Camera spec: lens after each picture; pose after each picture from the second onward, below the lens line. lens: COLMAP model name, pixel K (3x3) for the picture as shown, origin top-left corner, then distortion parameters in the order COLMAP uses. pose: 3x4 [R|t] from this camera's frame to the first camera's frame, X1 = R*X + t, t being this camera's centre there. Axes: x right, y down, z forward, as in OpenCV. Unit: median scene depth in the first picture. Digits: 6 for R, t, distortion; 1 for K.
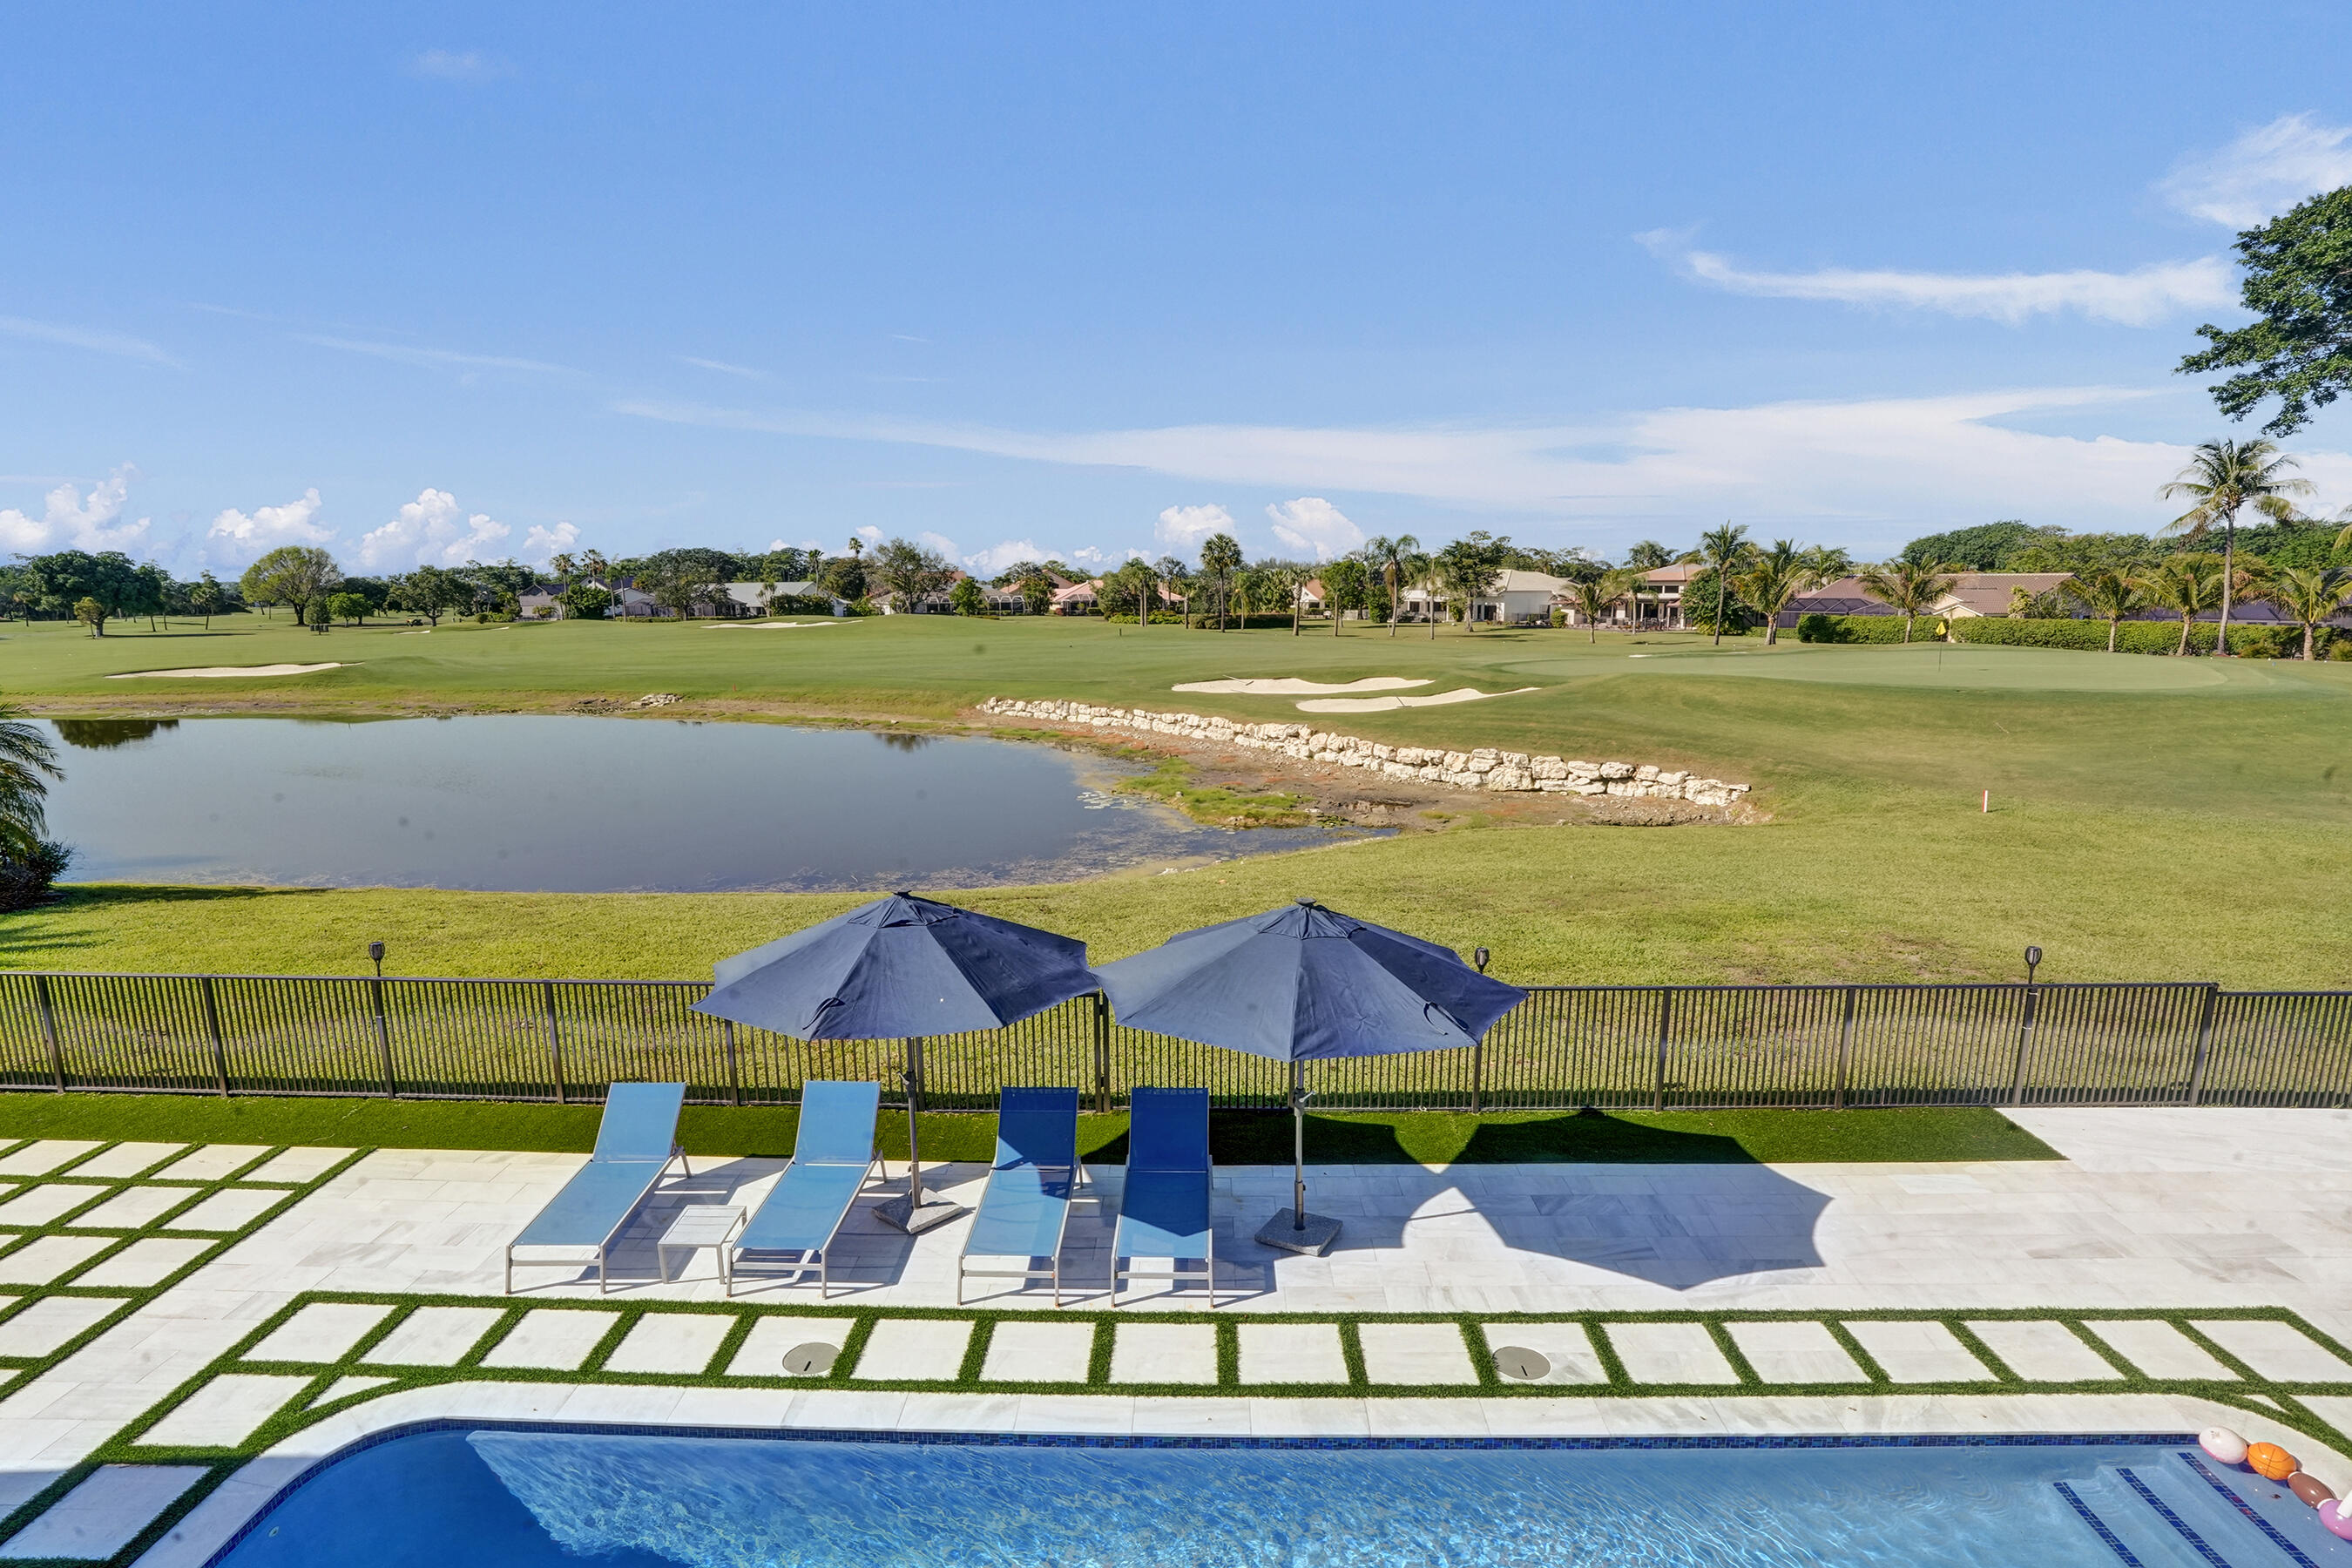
lens RADIAL K [[1264.9, 0, 1167.4], [0, 1264.9, 805.9], [0, 0, 1]] dist [-0.066981, 0.028386]
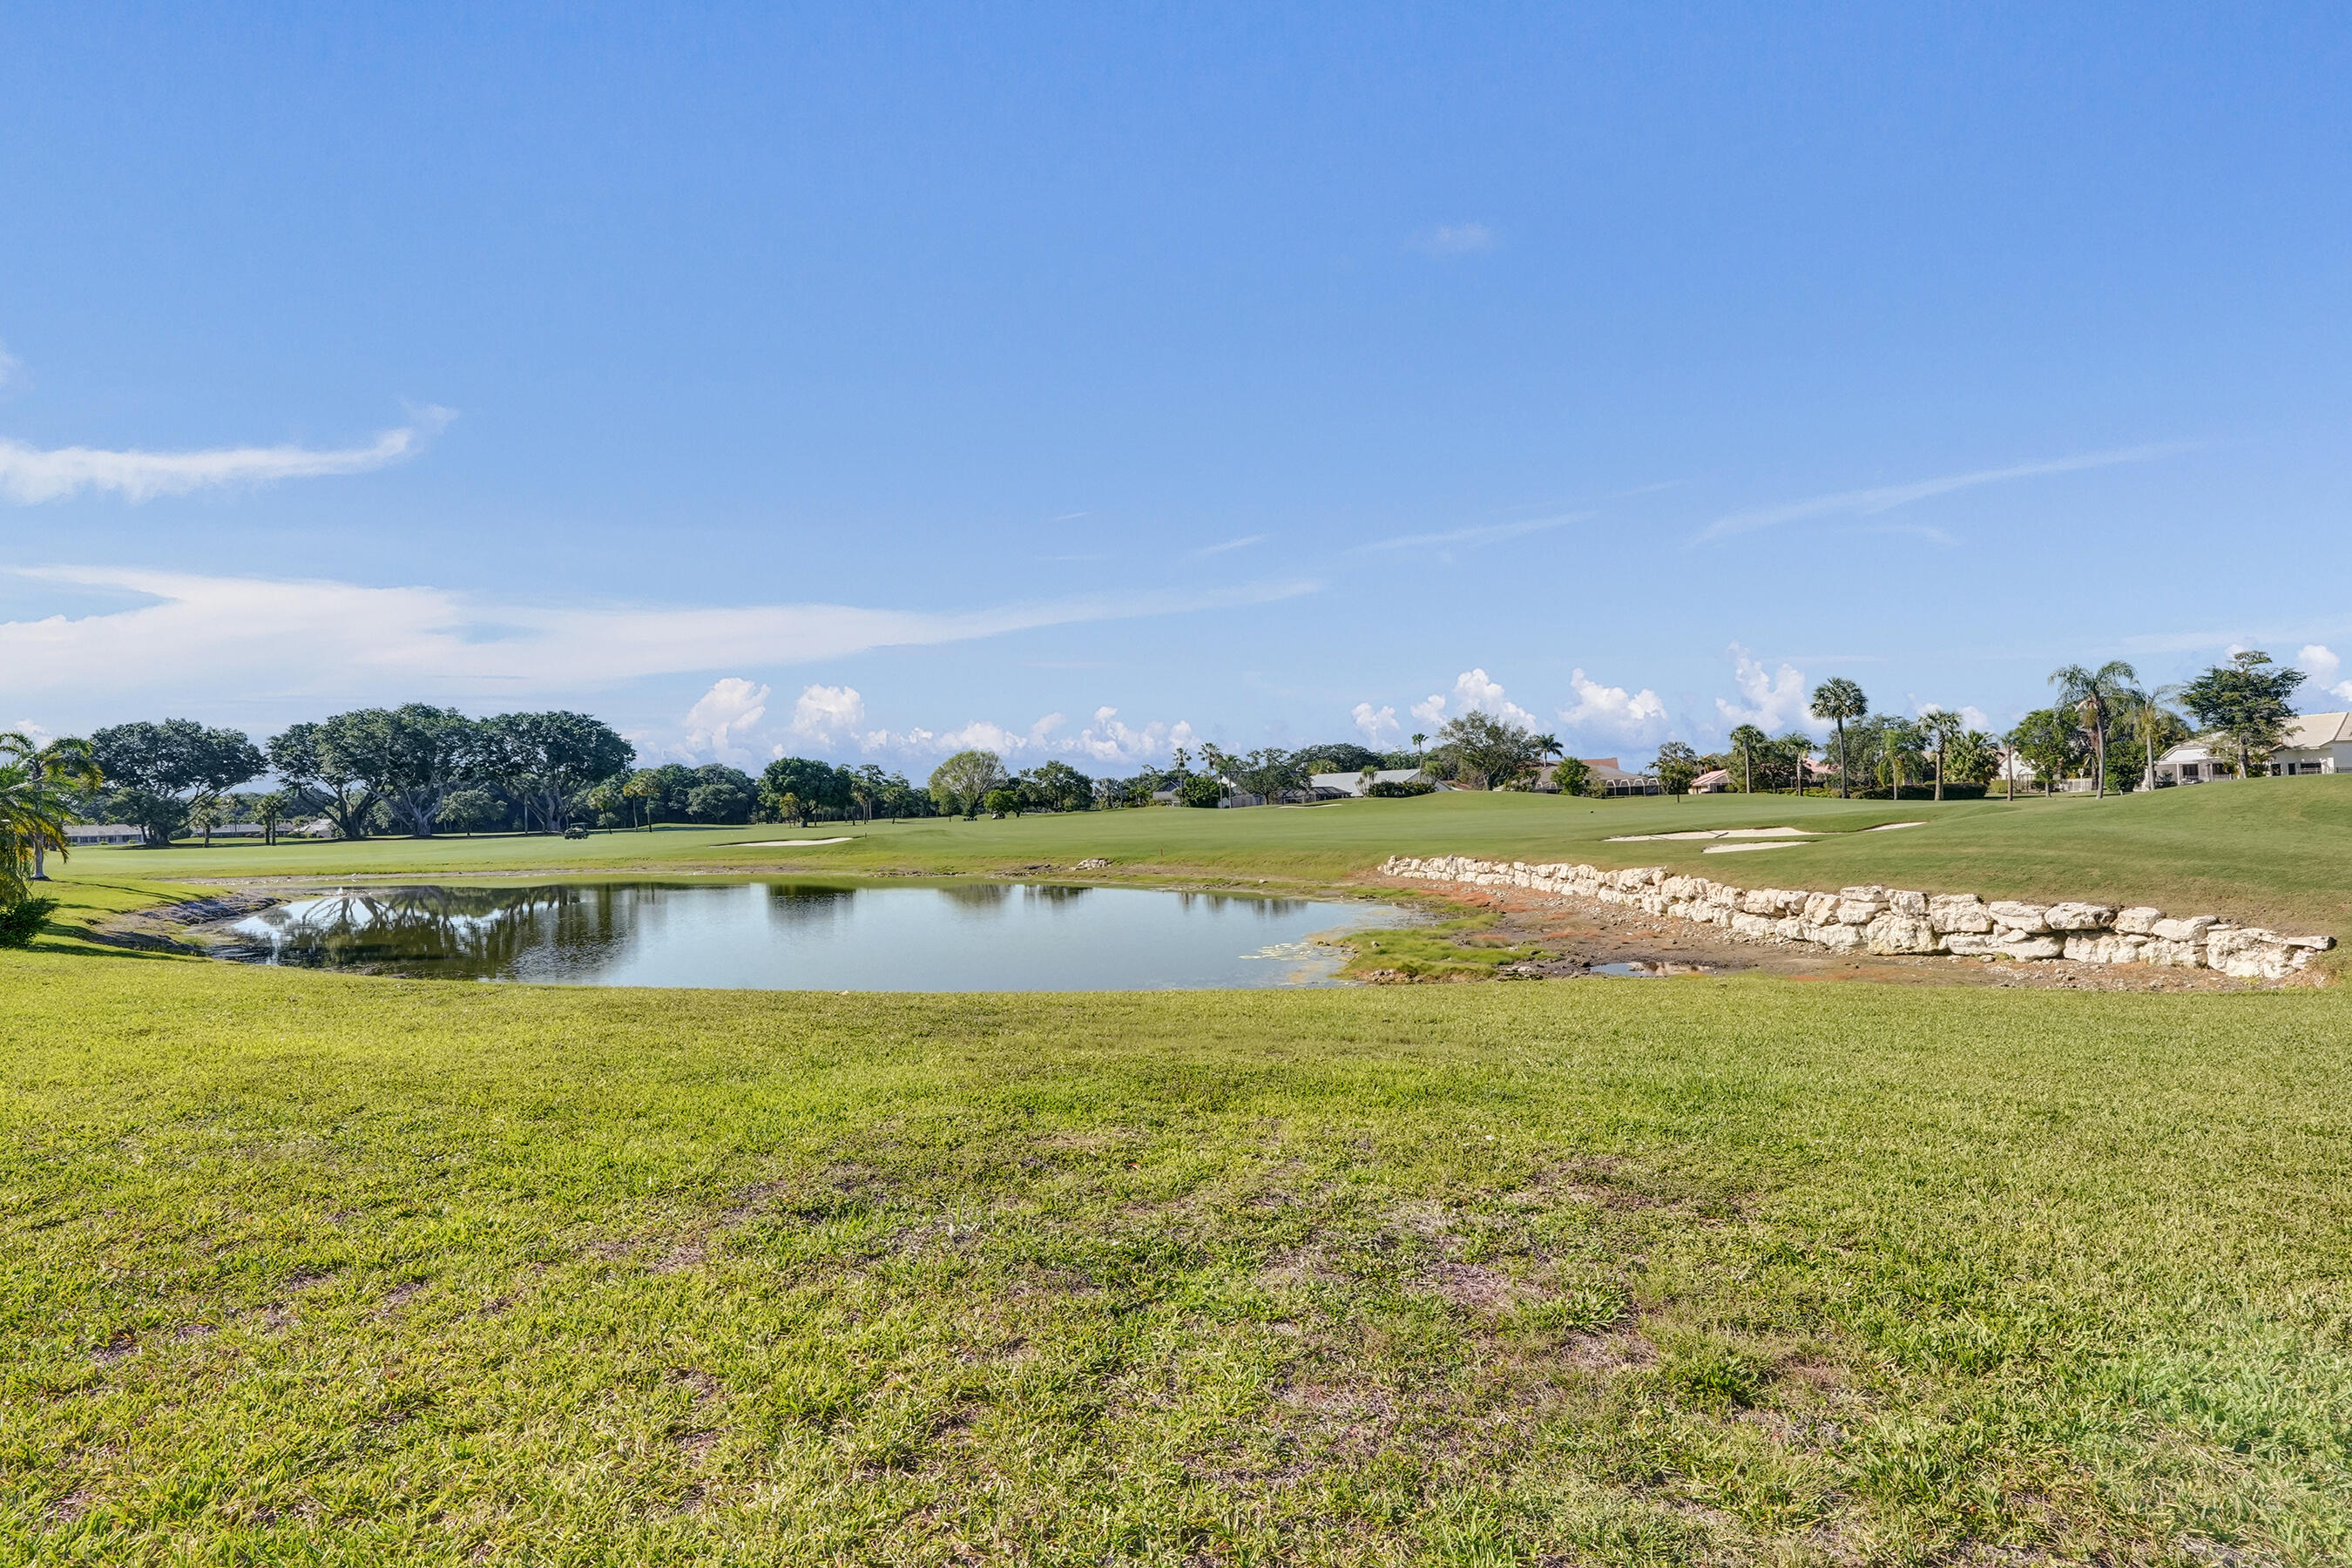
lens RADIAL K [[1350.8, 0, 1200.5], [0, 1350.8, 783.7], [0, 0, 1]] dist [-0.055300, 0.019887]
pose [[0.869399, -0.029903, -0.493204, 0.193873], [-0.059852, 0.984444, -0.165191, 0.020921], [0.490472, 0.173137, 0.854085, 0.188206]]
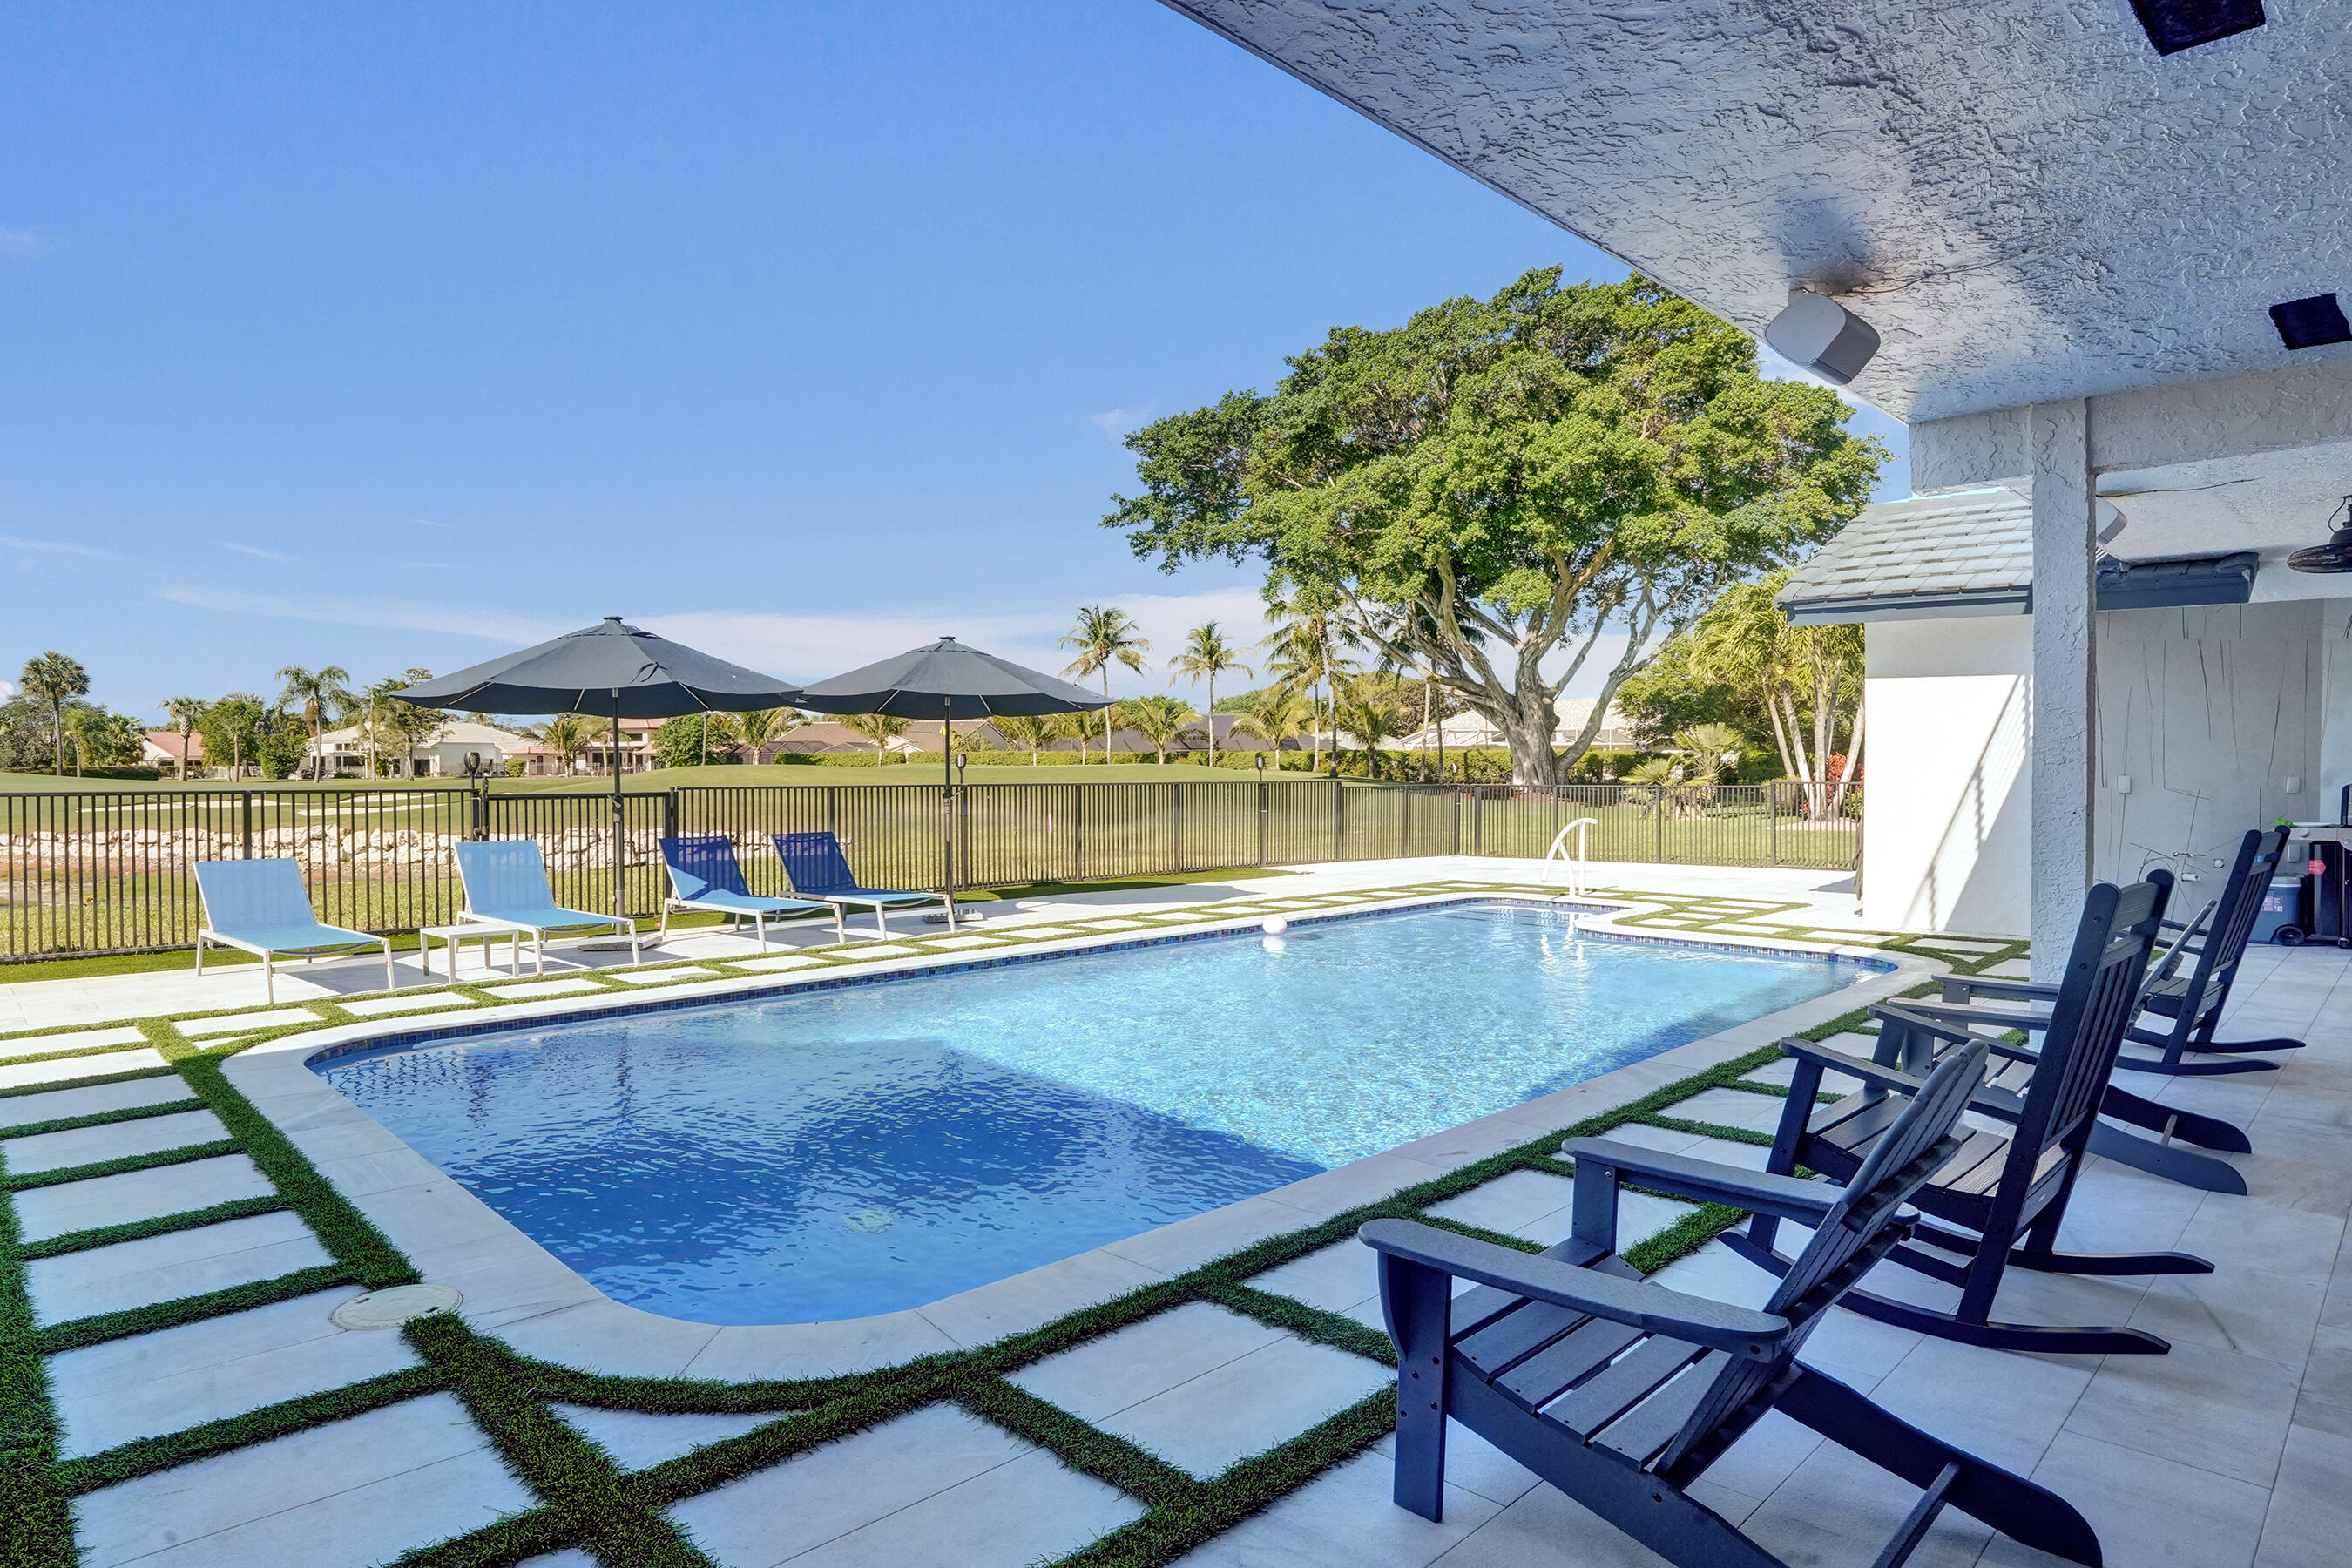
lens RADIAL K [[1350.8, 0, 1190.6], [0, 1350.8, 780.7], [0, 0, 1]] dist [-0.055300, 0.019887]
pose [[0.688554, -0.004561, 0.725170, -0.107058], [0.124209, 0.985945, -0.111737, 0.059398], [-0.714468, 0.167010, 0.679443, -0.013975]]
